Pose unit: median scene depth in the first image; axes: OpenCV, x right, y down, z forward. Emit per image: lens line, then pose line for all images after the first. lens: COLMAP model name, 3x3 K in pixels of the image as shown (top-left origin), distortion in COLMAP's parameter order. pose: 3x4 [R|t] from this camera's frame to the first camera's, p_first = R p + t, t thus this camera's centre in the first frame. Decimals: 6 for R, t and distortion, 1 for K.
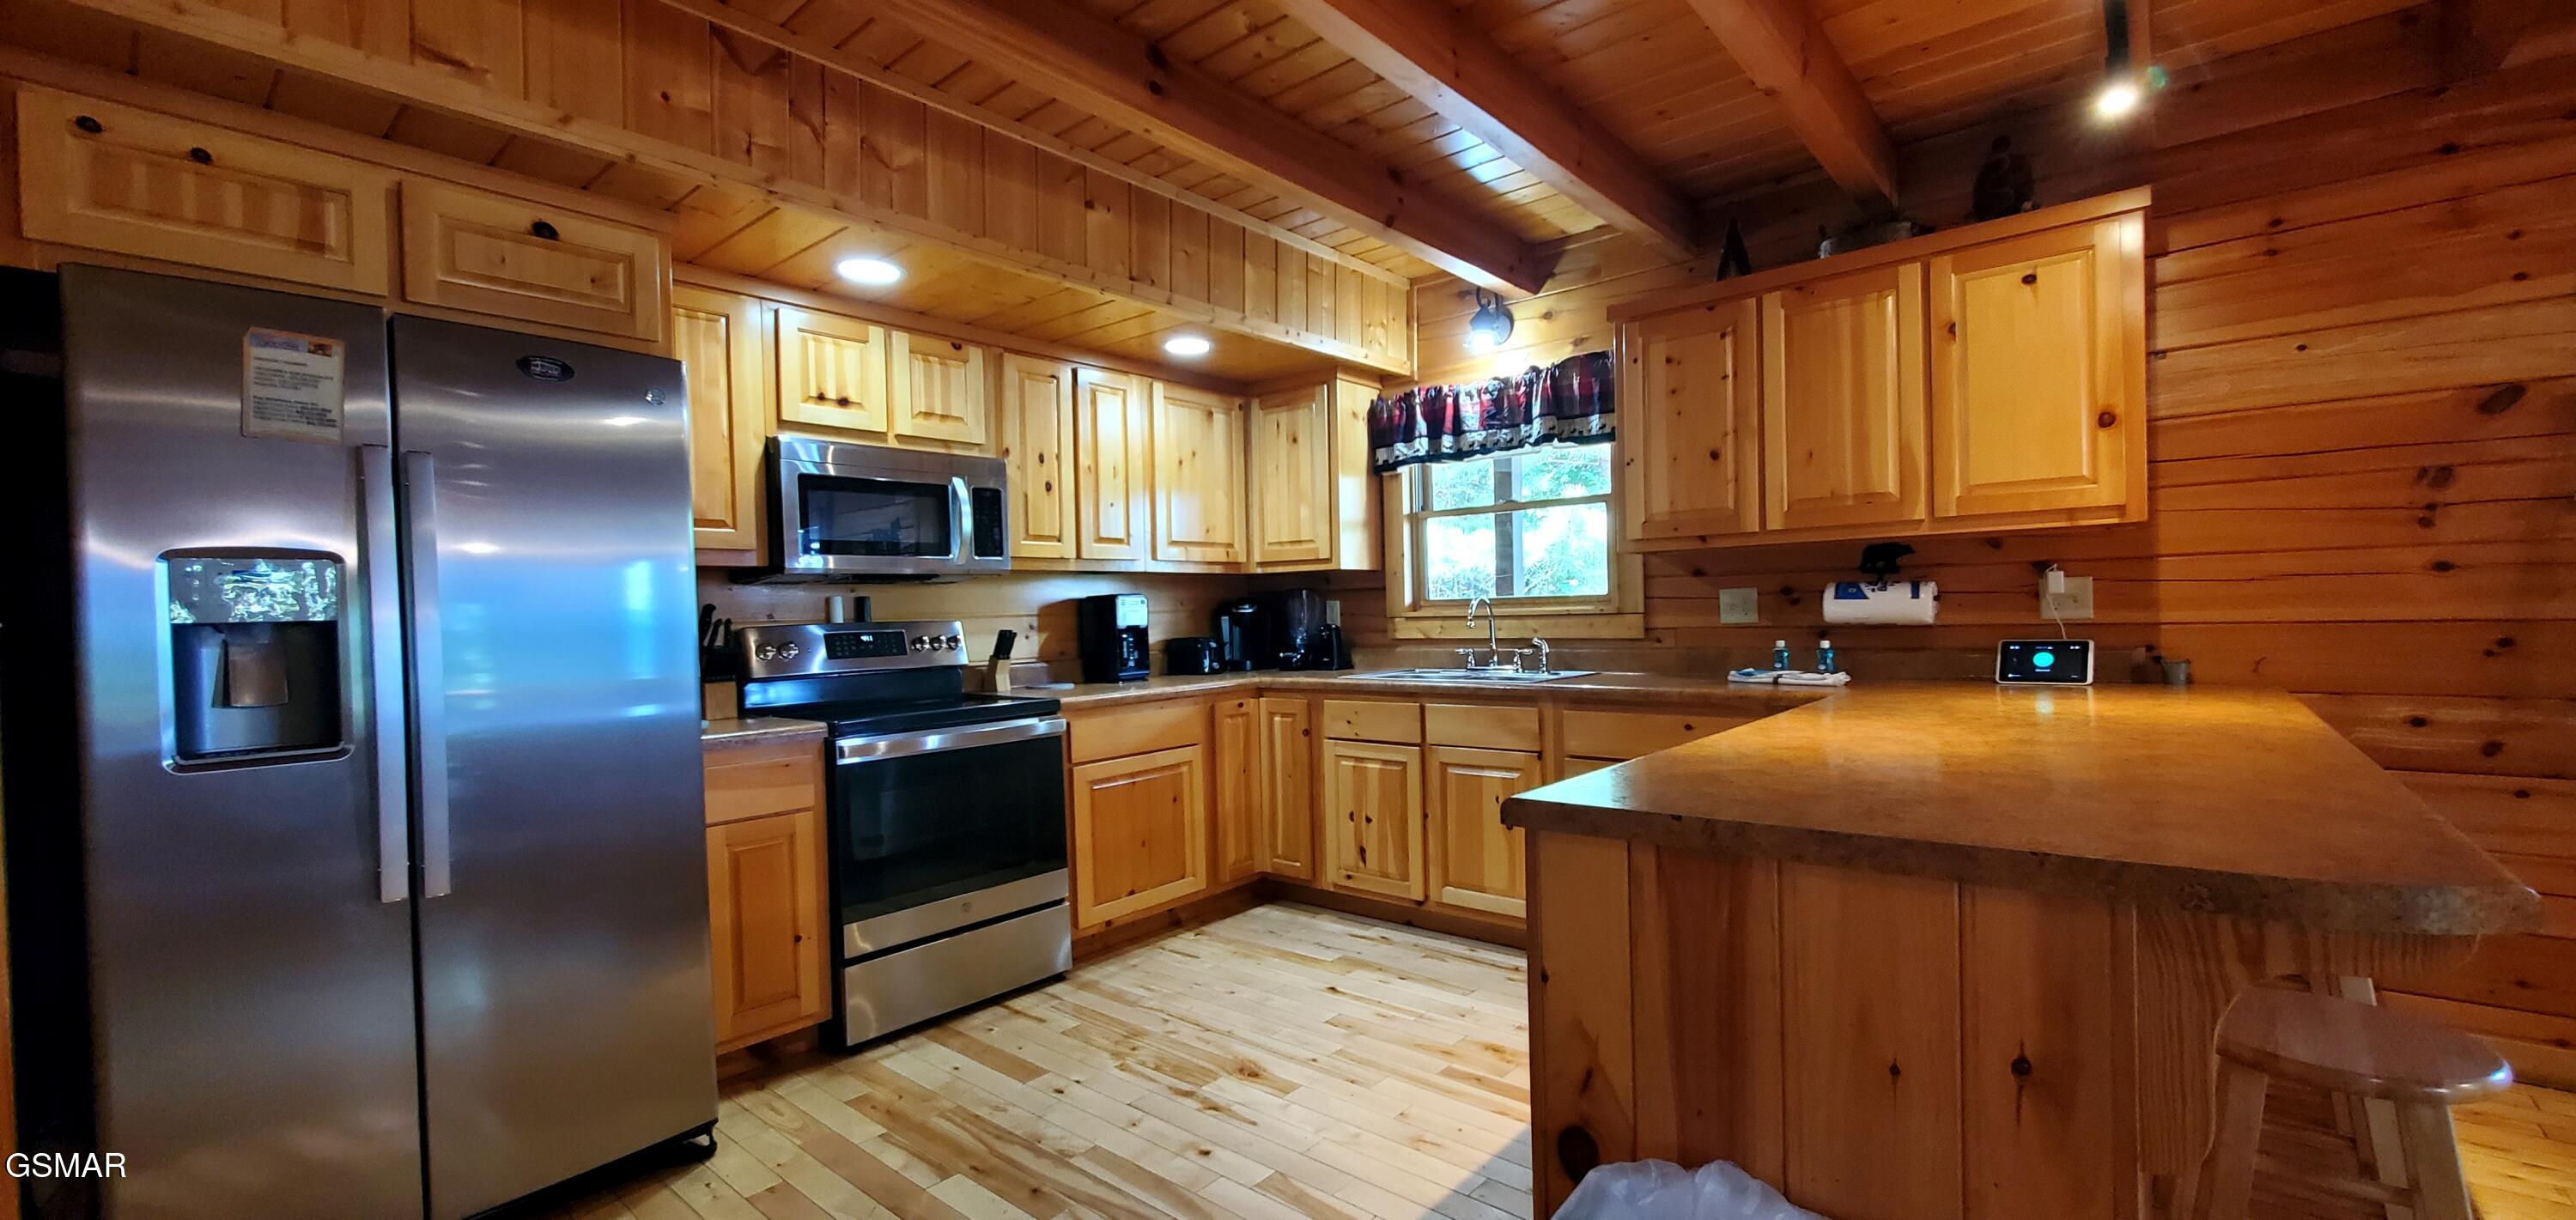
lens RADIAL K [[1016.3, 0, 1288.5], [0, 1016.3, 622.1], [0, 0, 1]] dist [-0.007516, -0.000245]
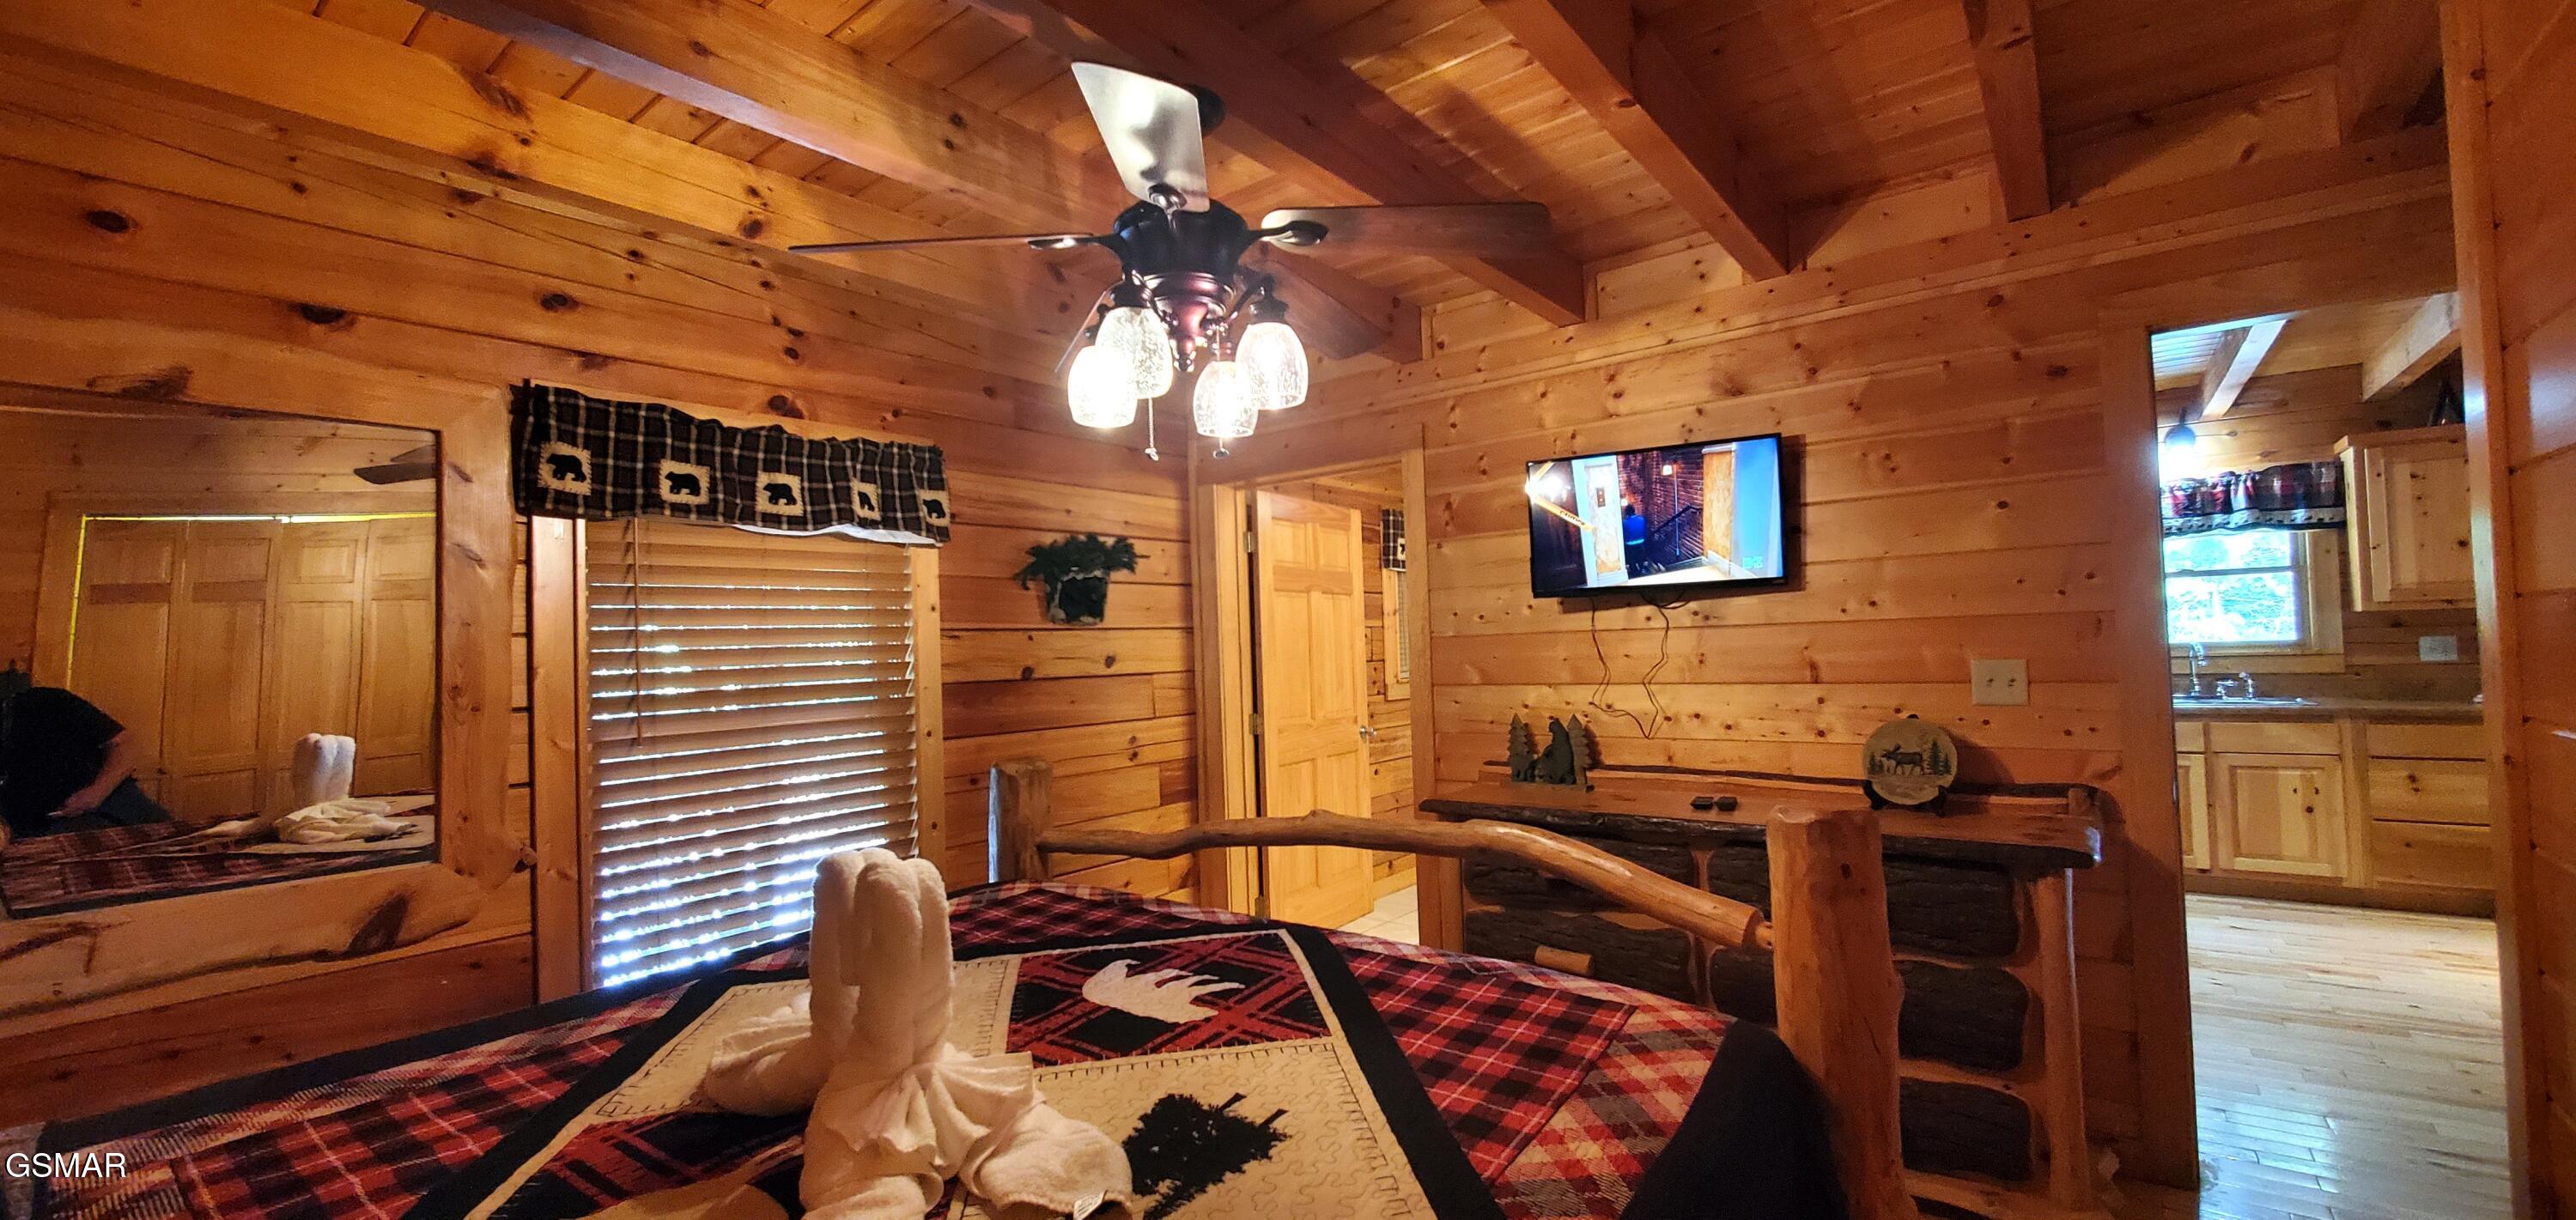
lens RADIAL K [[1016.3, 0, 1288.5], [0, 1016.3, 622.1], [0, 0, 1]] dist [-0.007516, -0.000245]
pose [[0.998631, -0.008596, 0.051606, -1.384237], [0.010402, 0.999339, -0.034824, -0.023596], [-0.051273, 0.035313, 0.998060, -0.343242]]
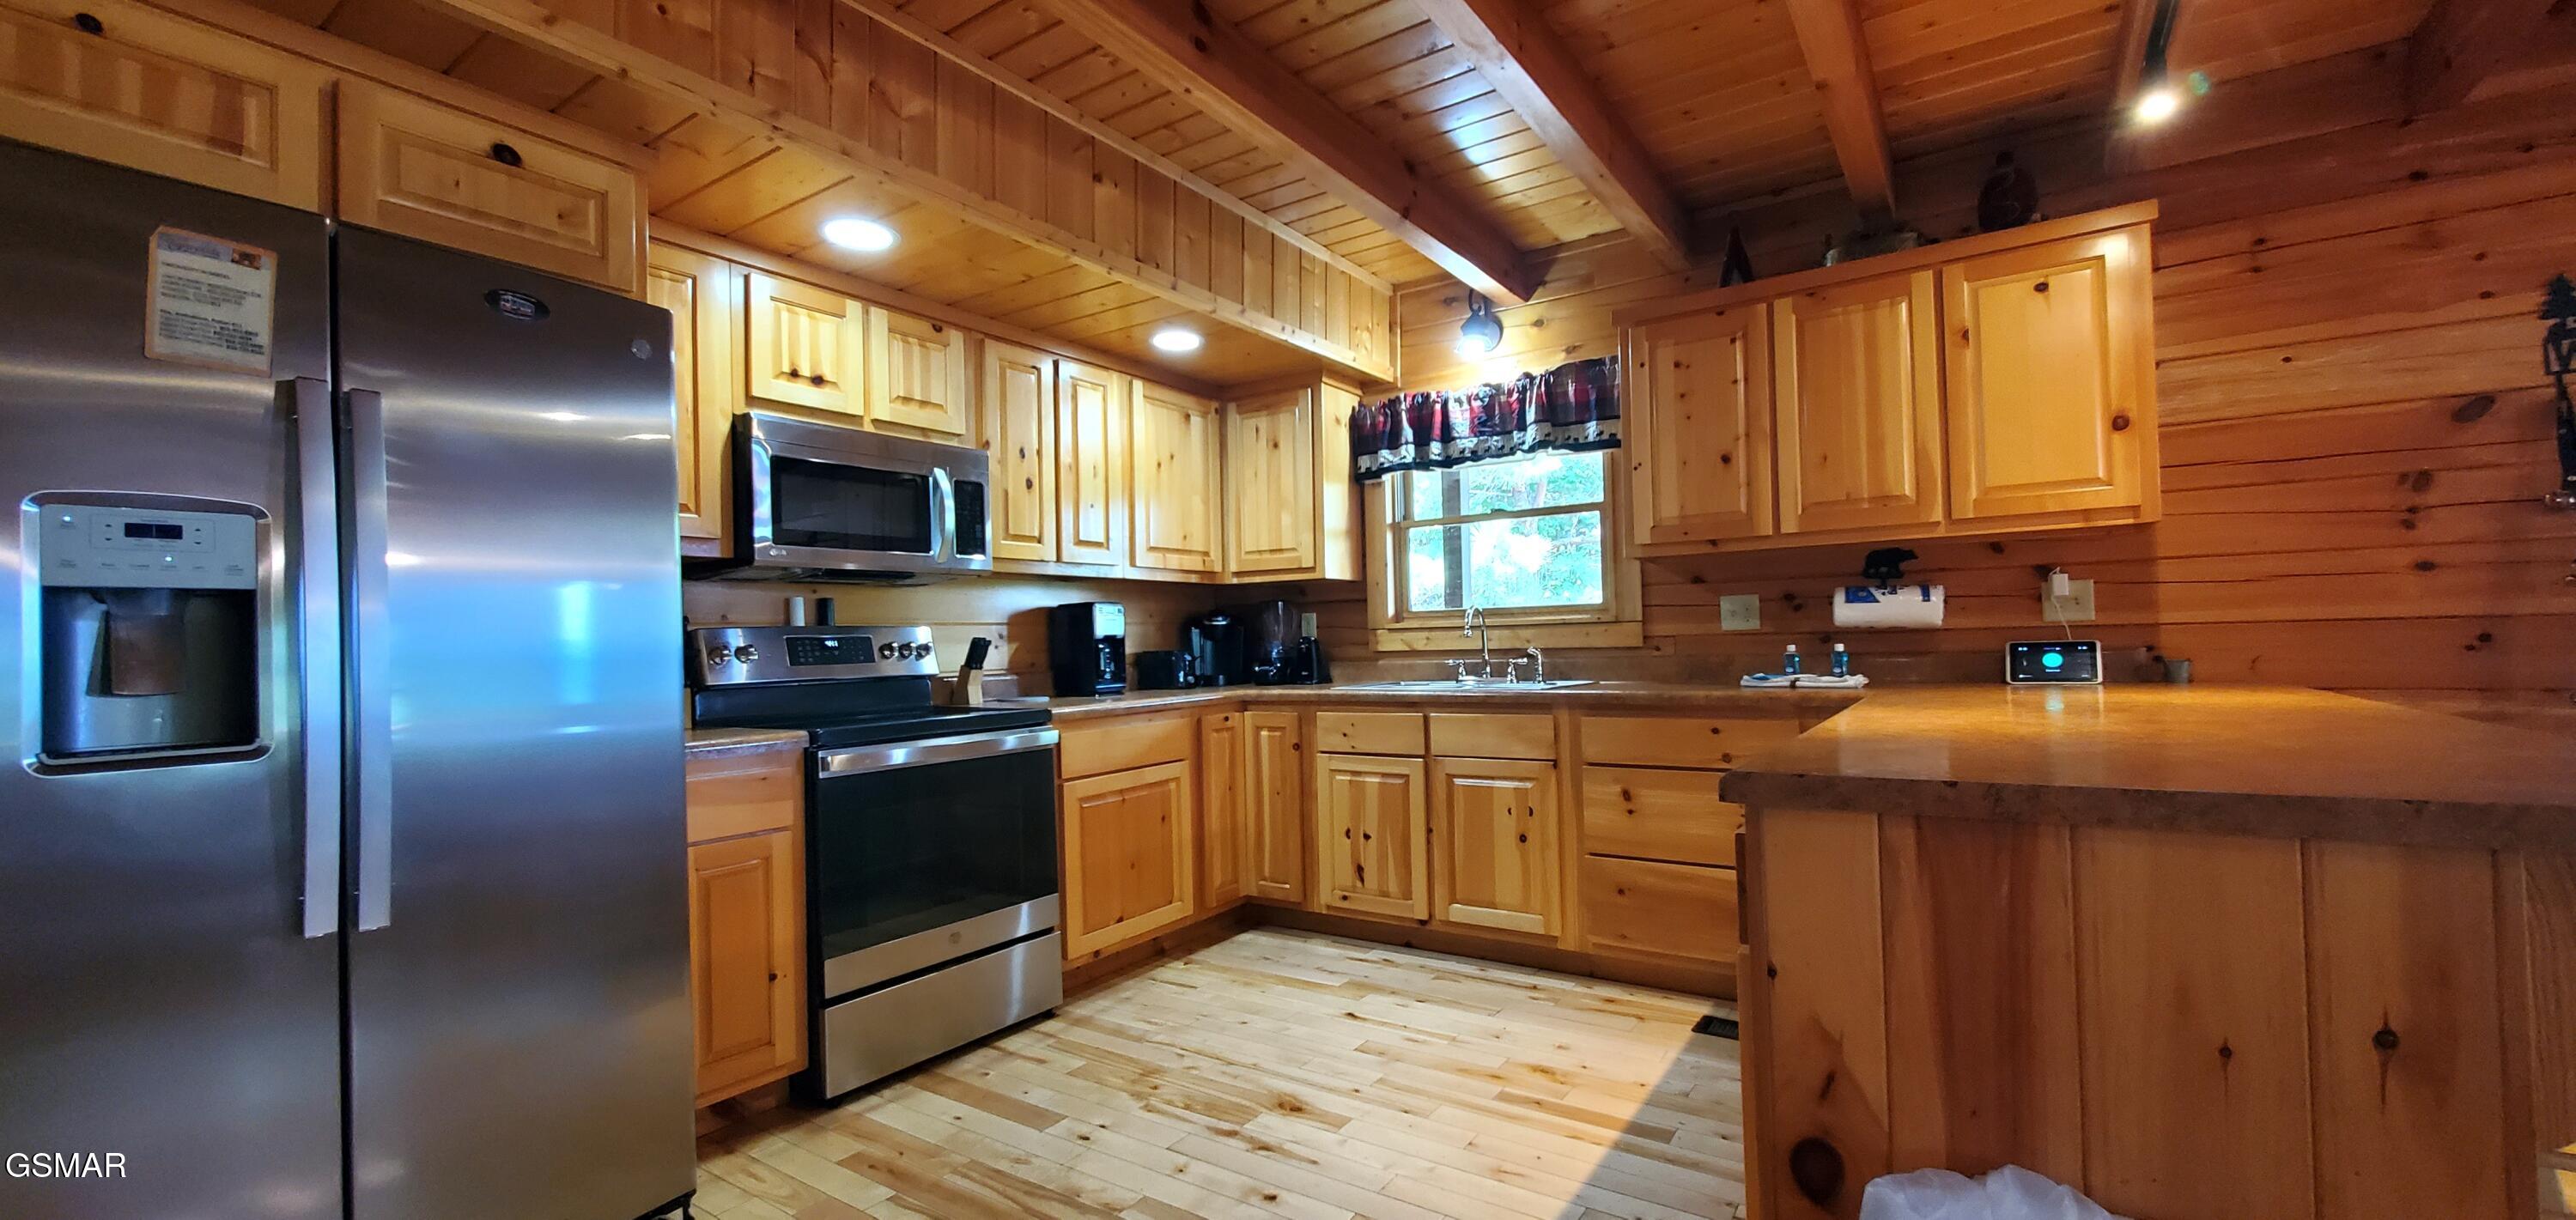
lens RADIAL K [[1016.3, 0, 1288.5], [0, 1016.3, 622.1], [0, 0, 1]] dist [-0.007516, -0.000245]
pose [[0.994454, 0.003327, 0.105121, -0.118574], [0.000217, 0.999433, -0.033682, 0.030929], [-0.105173, 0.033518, 0.993889, 0.062567]]
